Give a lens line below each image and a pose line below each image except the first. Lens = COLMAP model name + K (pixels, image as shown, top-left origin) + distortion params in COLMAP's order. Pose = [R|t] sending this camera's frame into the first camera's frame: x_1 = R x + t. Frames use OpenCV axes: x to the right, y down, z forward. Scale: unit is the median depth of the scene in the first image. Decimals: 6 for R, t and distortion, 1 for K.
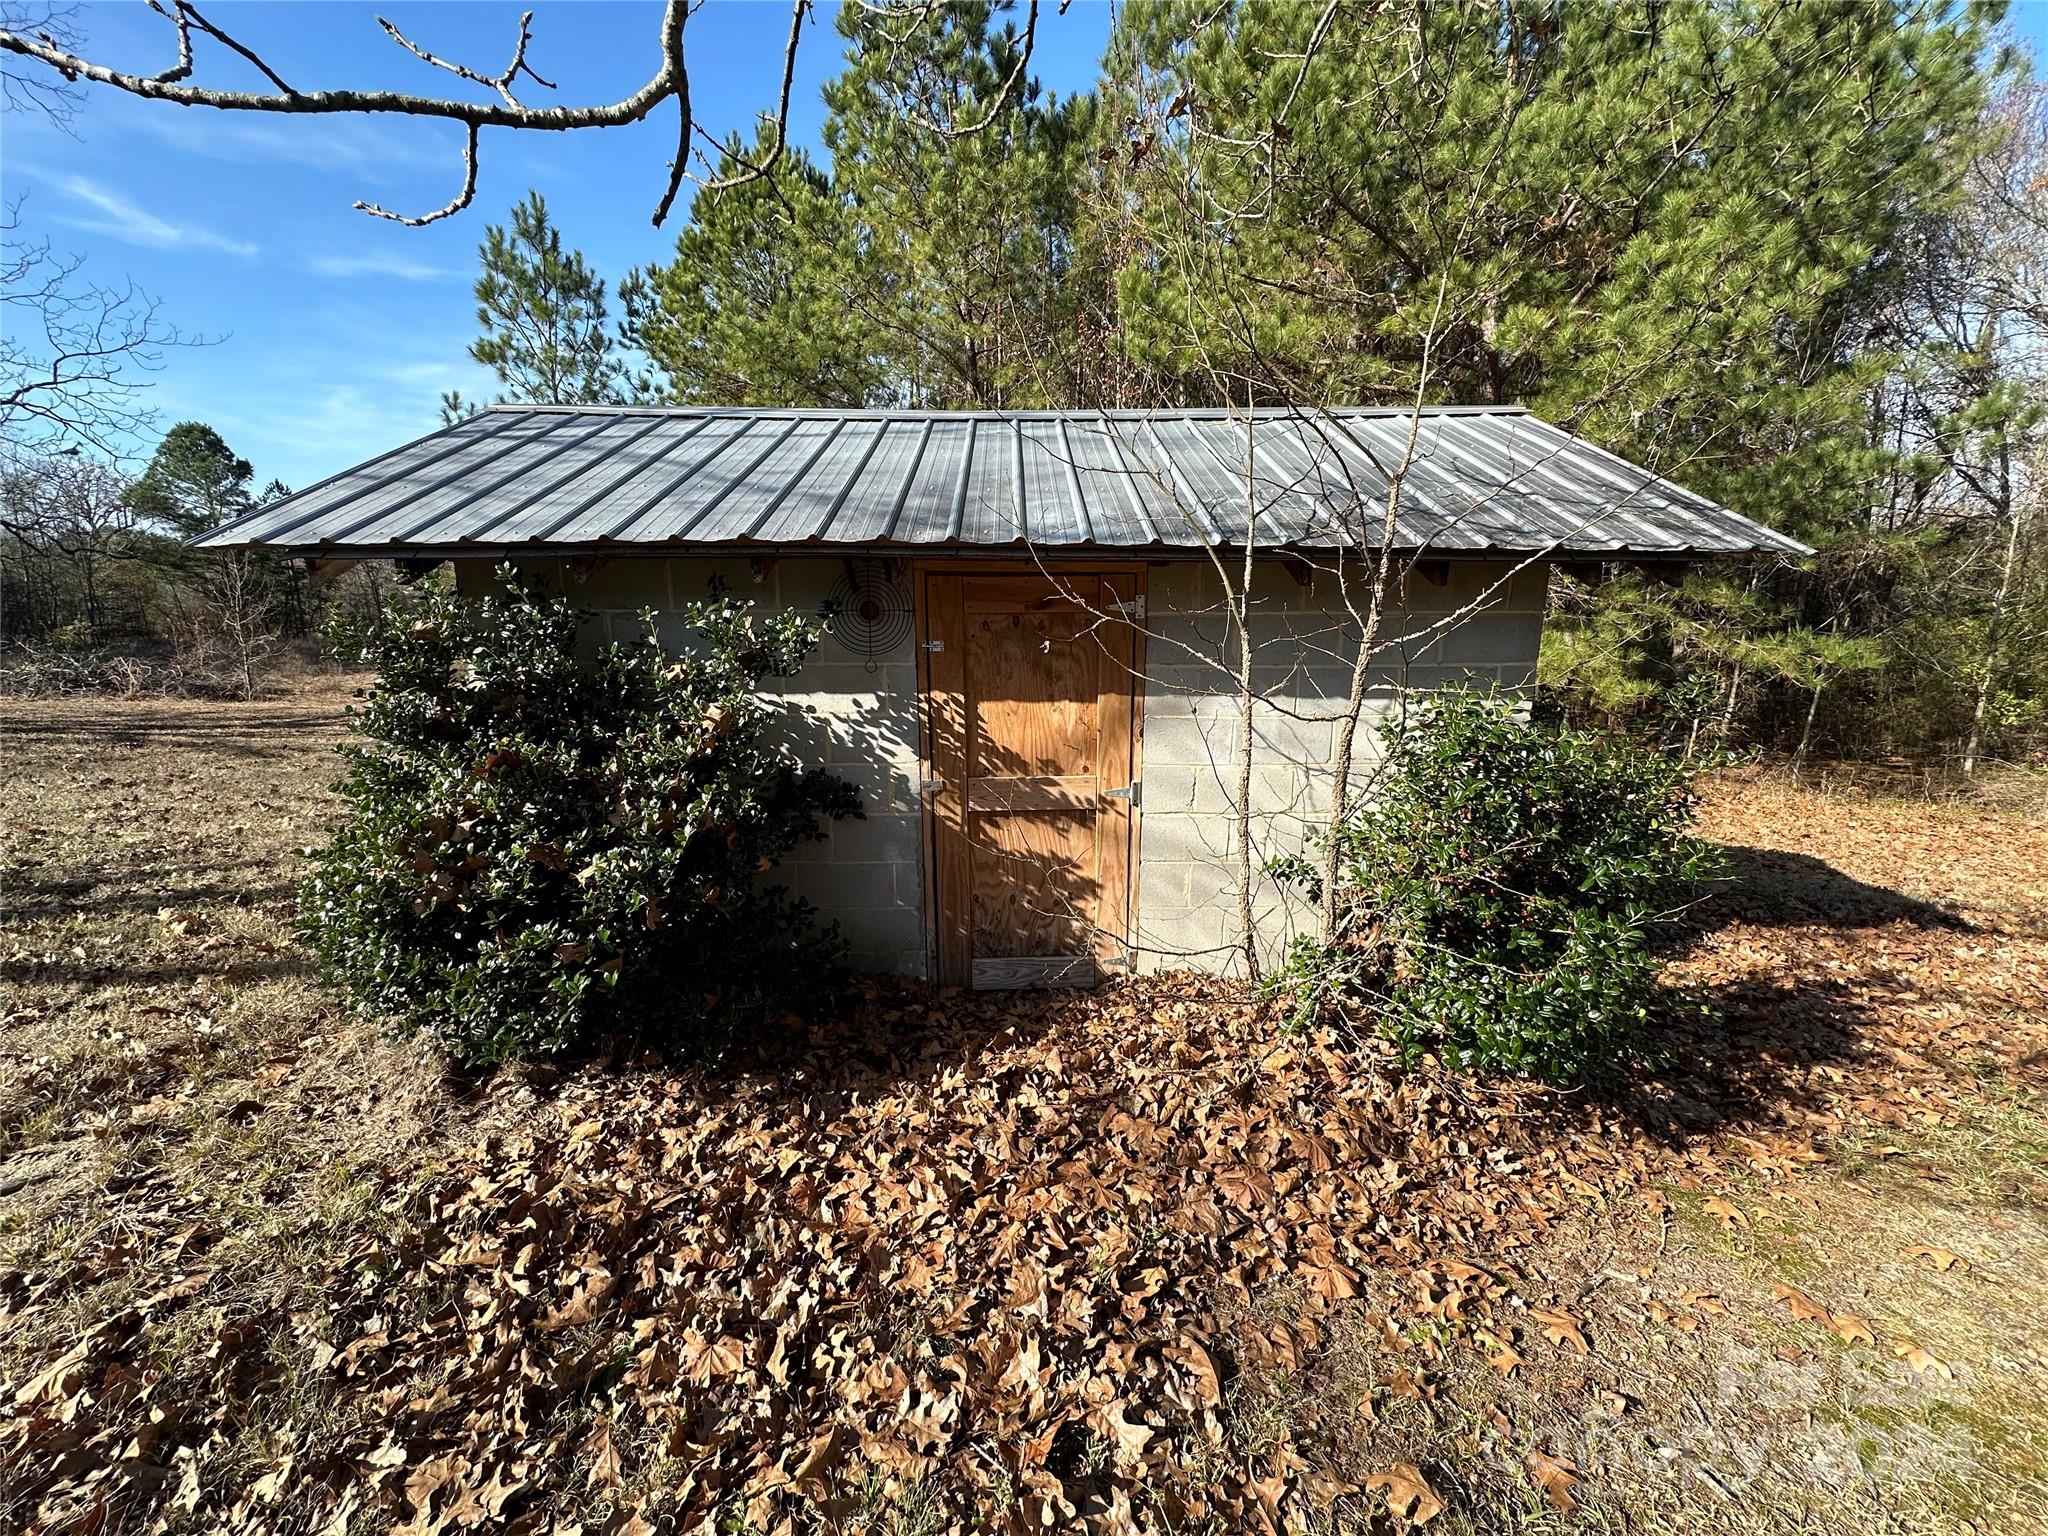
lens RADIAL K [[818.8, 0, 1025.5], [0, 818.8, 765.6], [0, 0, 1]] dist [0.001201, 0.000105]
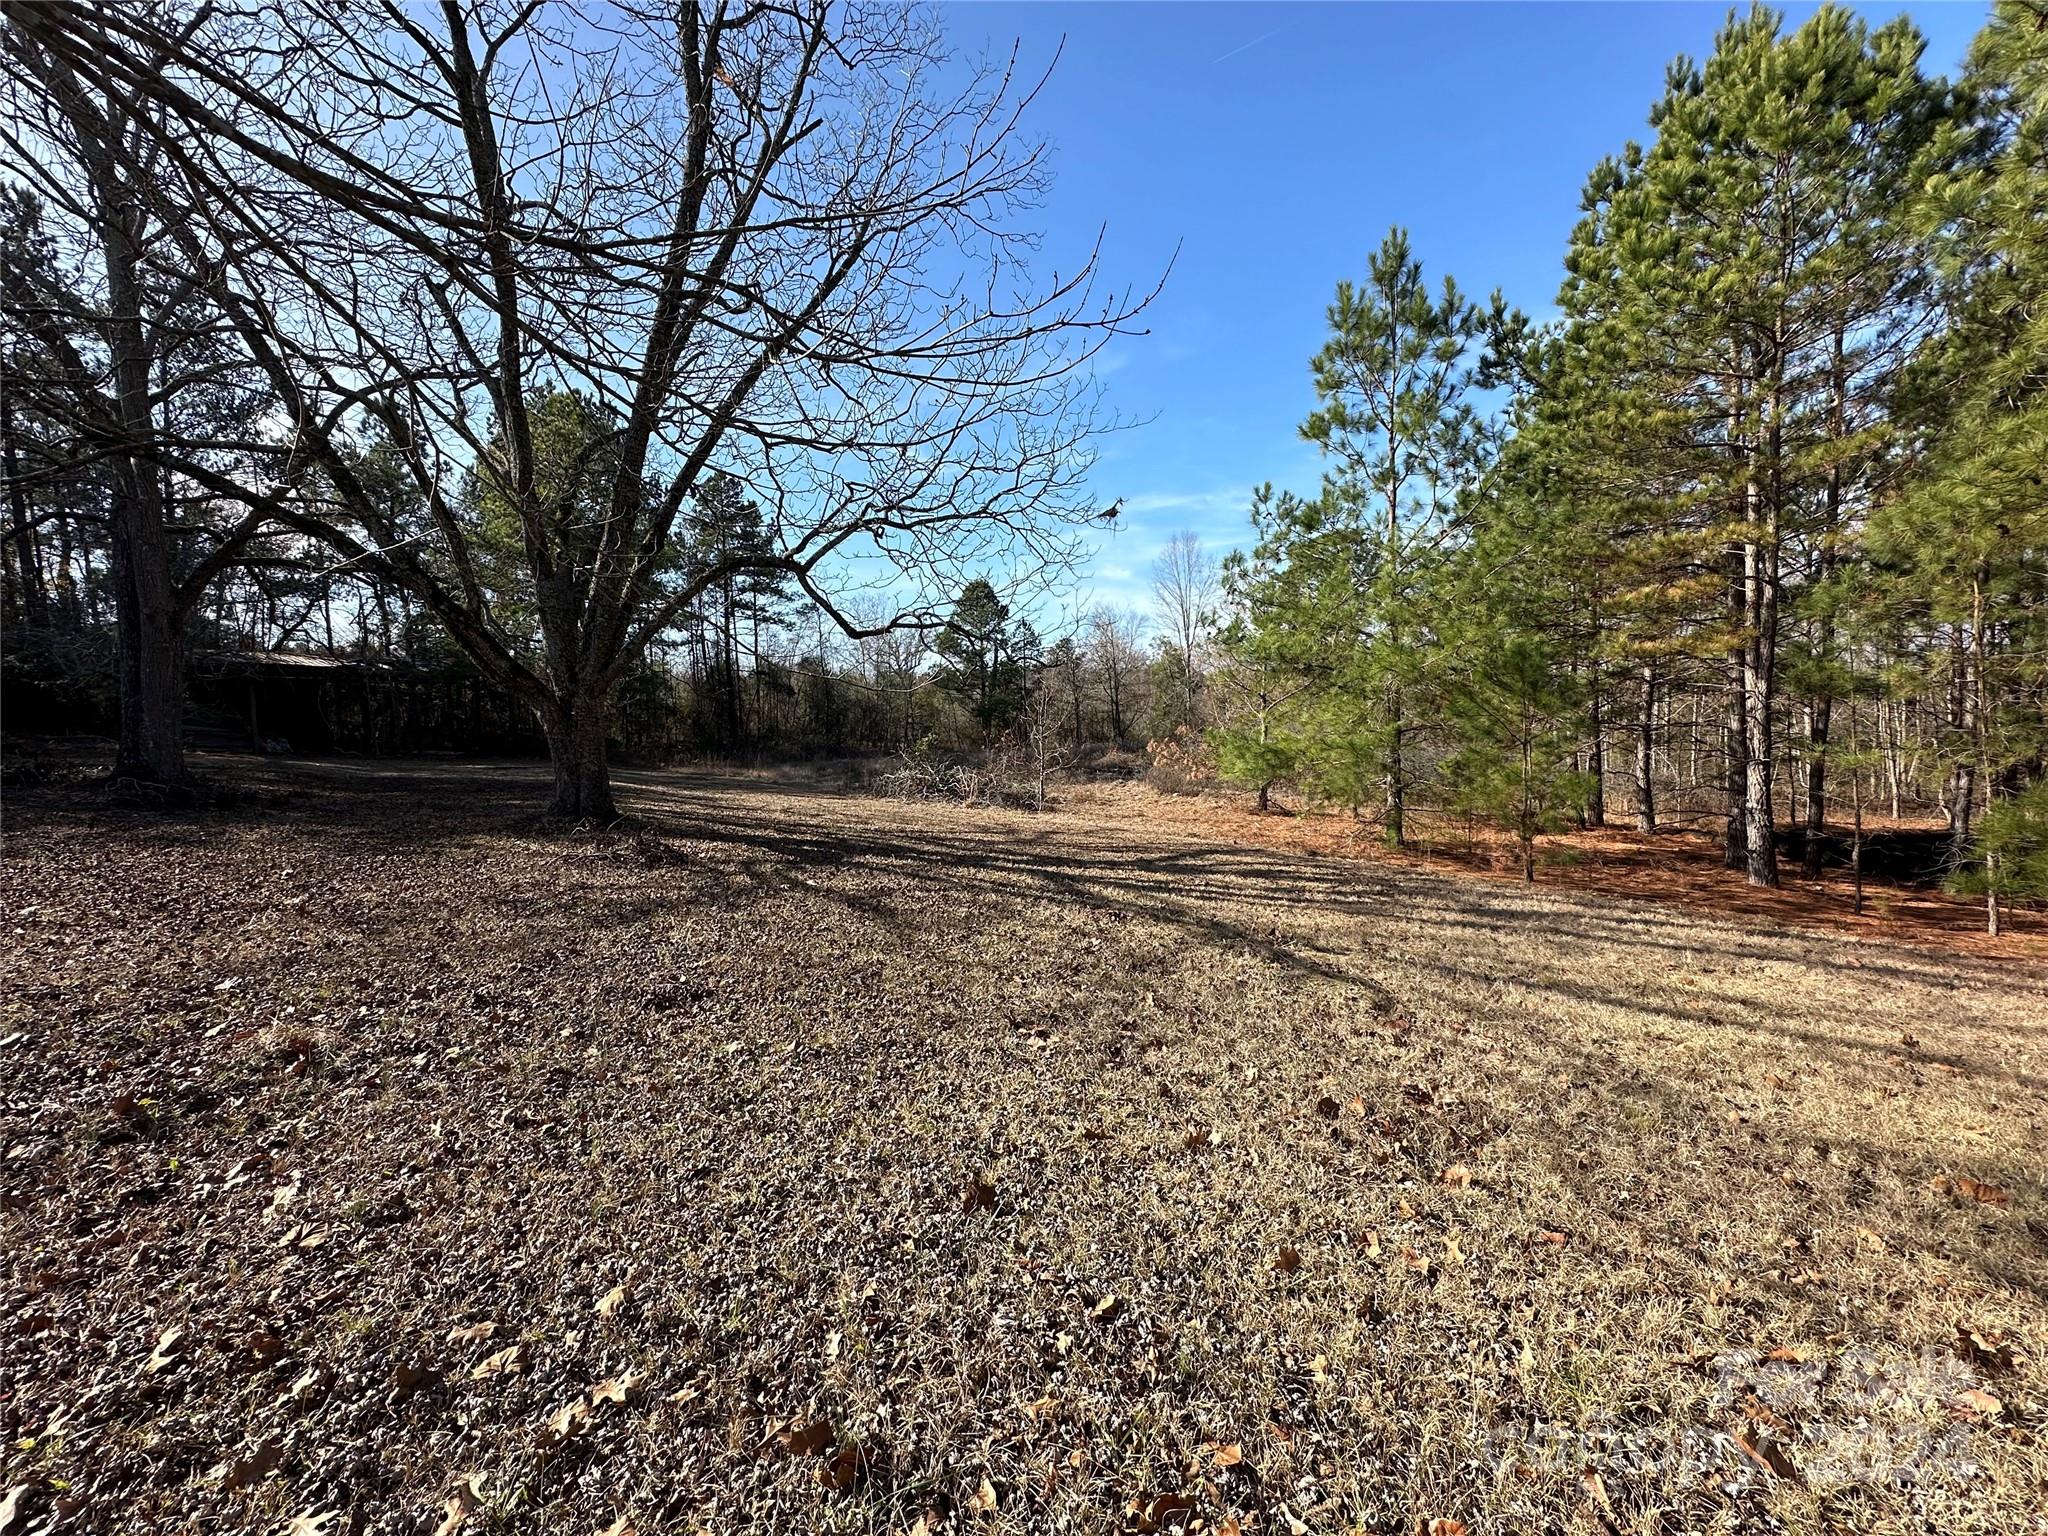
lens RADIAL K [[818.8, 0, 1022.6], [0, 818.8, 762.8], [0, 0, 1]] dist [0.001201, 0.000105]
pose [[0.785415, 0.020059, -0.618644, -0.344178], [-0.102840, 0.989812, -0.098469, -0.035642], [0.610366, 0.140960, 0.779476, 0.179199]]
